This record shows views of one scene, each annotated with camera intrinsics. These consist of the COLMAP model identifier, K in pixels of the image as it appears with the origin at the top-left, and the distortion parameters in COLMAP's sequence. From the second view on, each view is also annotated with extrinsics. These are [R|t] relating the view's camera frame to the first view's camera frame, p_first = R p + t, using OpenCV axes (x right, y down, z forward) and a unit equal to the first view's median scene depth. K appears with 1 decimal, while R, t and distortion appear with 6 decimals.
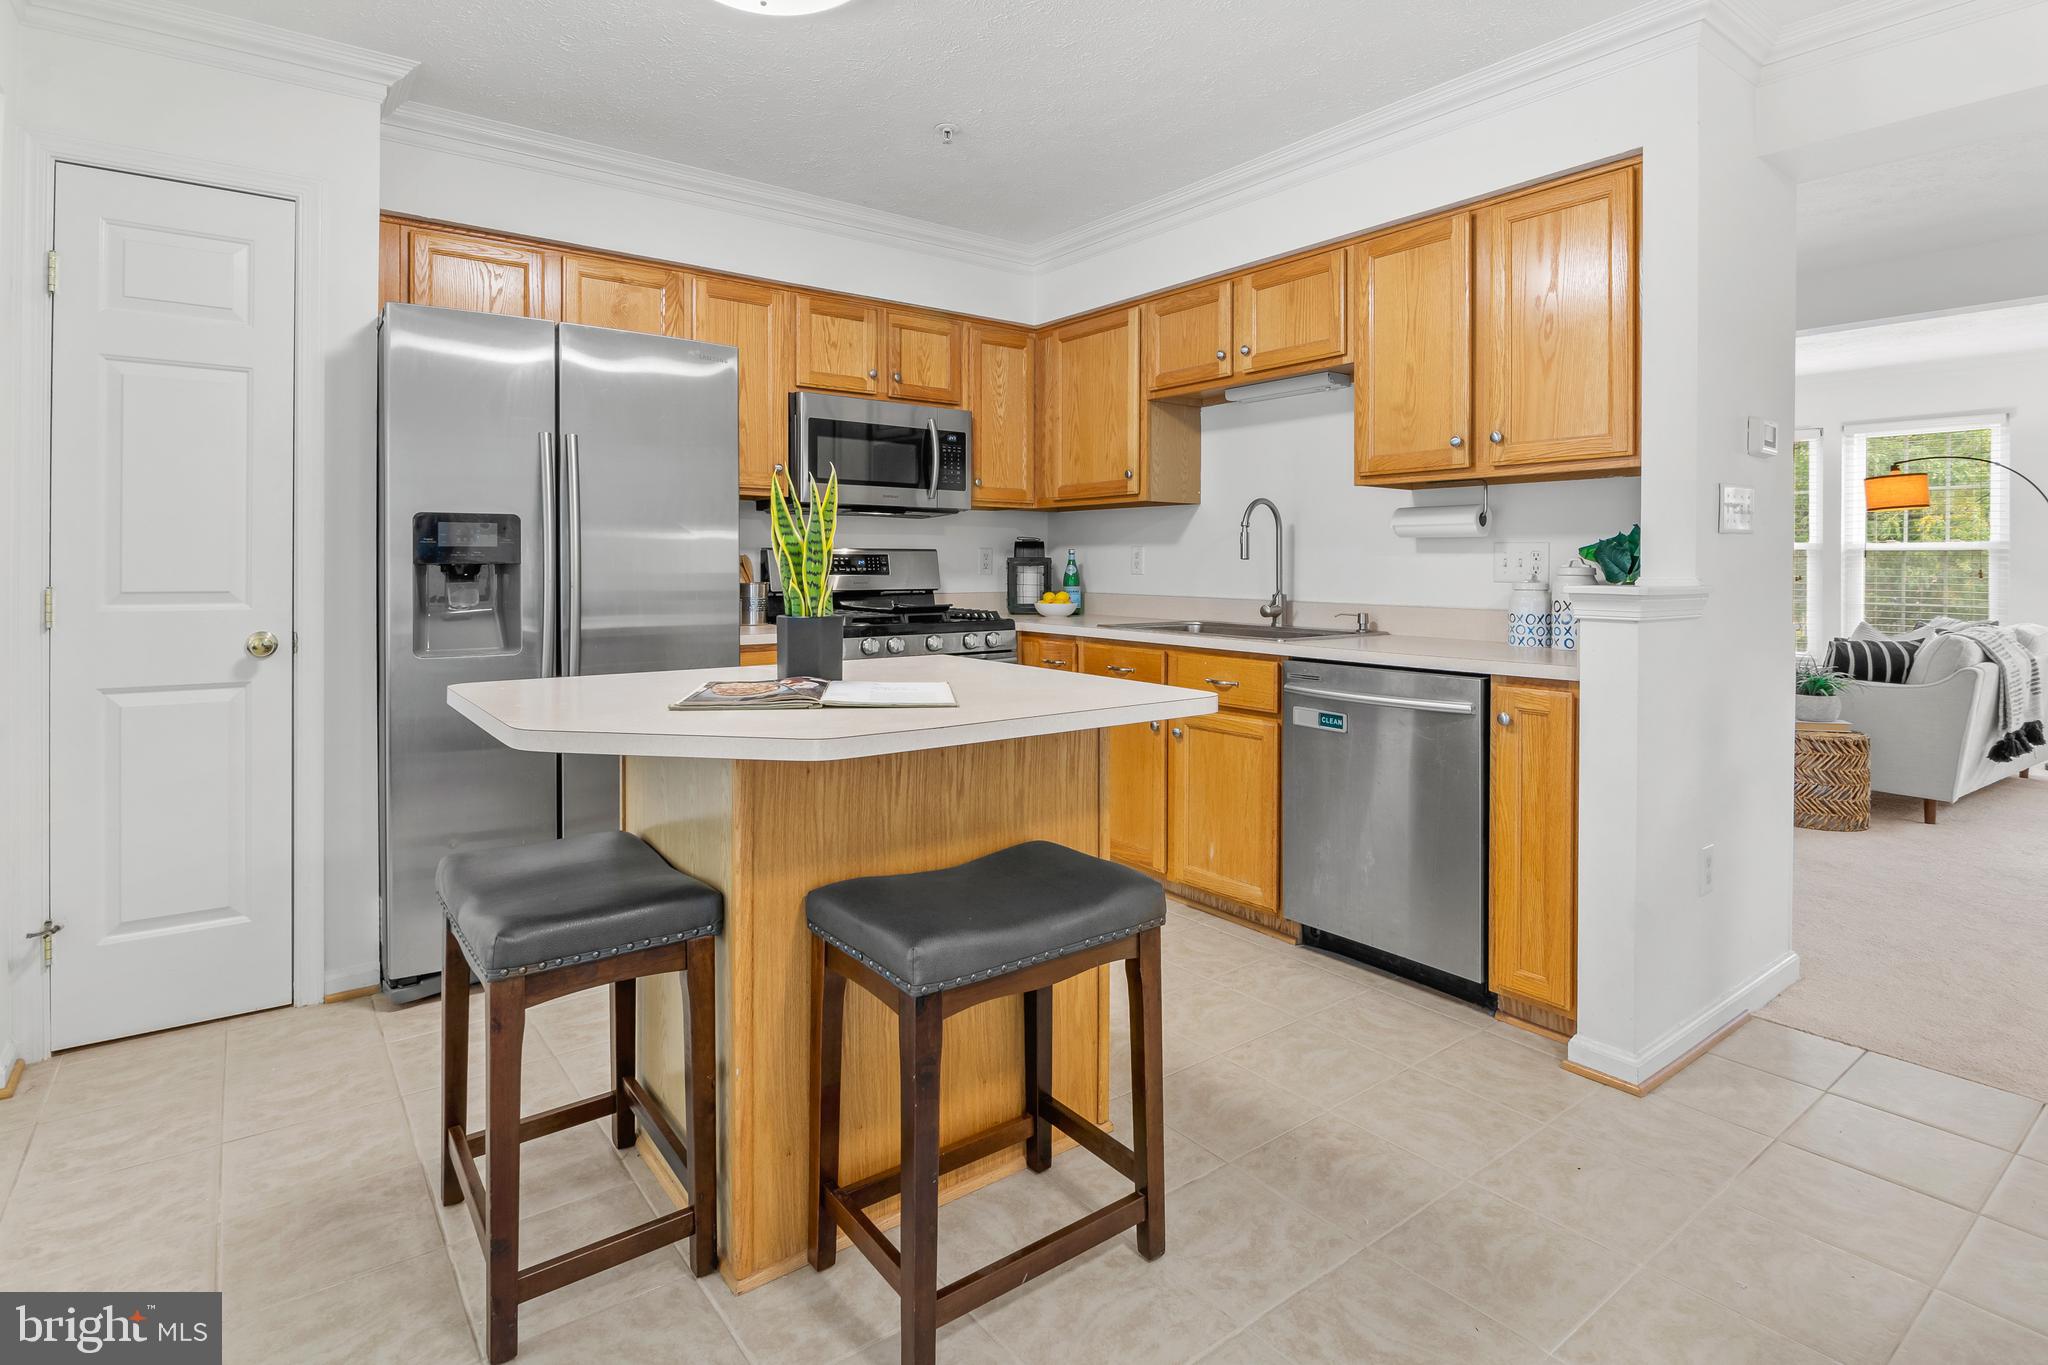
lens RADIAL K [[1028.5, 0, 1024.9], [0, 1028.5, 574.1], [0, 0, 1]] dist [-0.011575, -0.002271]
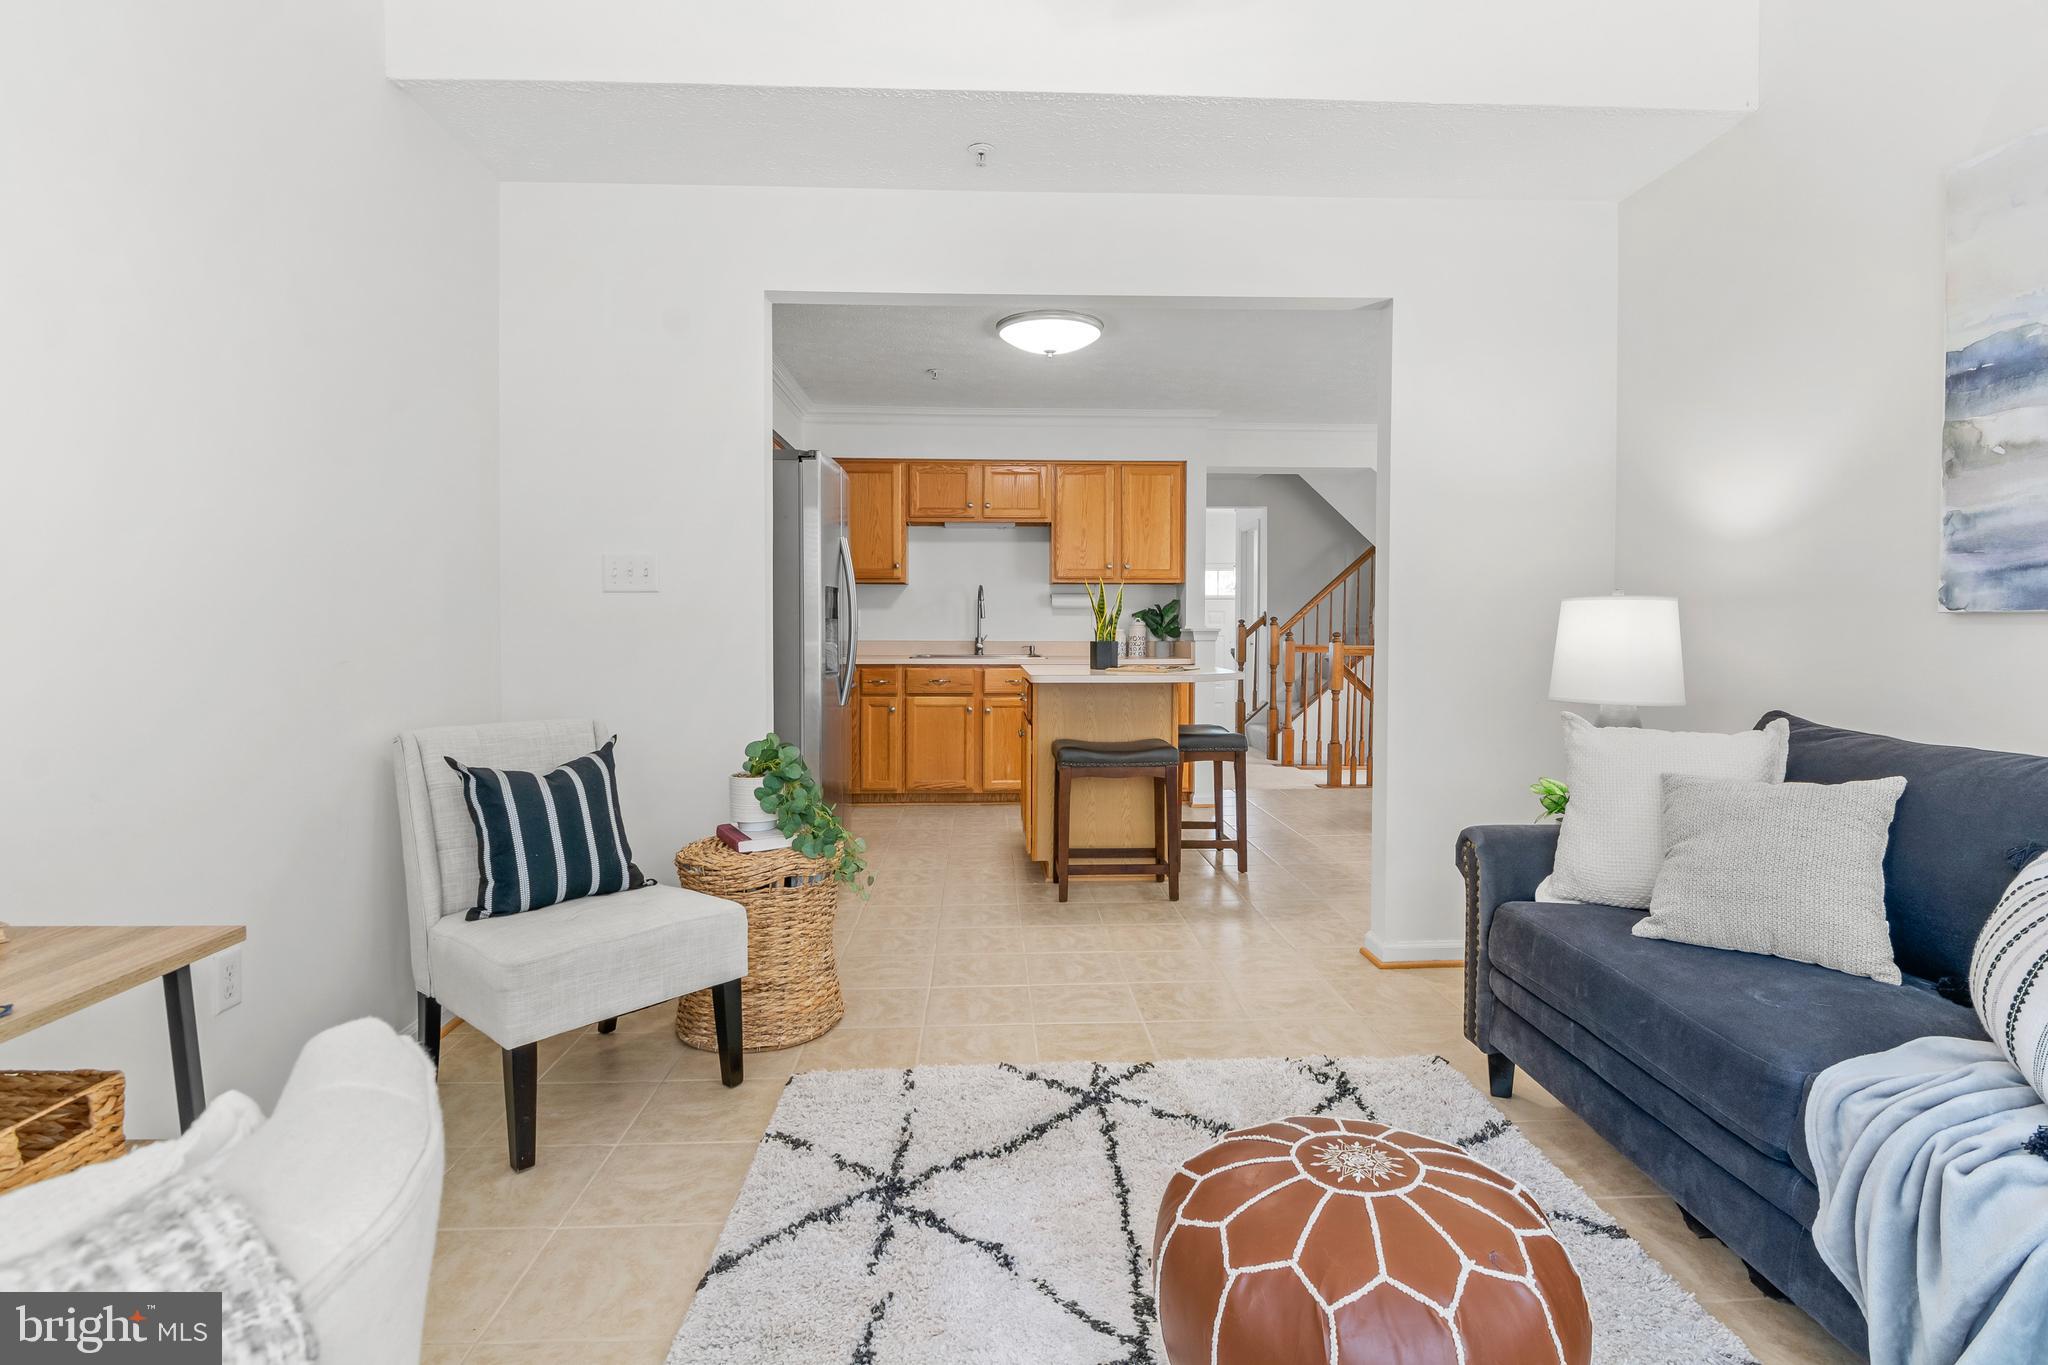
lens RADIAL K [[1059.0, 0, 1023.8], [0, 1059.0, 682.0], [0, 0, 1]] dist [-0.010422, -0.002729]
pose [[0.561548, -0.047954, 0.826053, -1.343962], [0.009001, 0.998614, 0.051853, 0.002464], [-0.827395, -0.021682, 0.561202, -0.133067]]
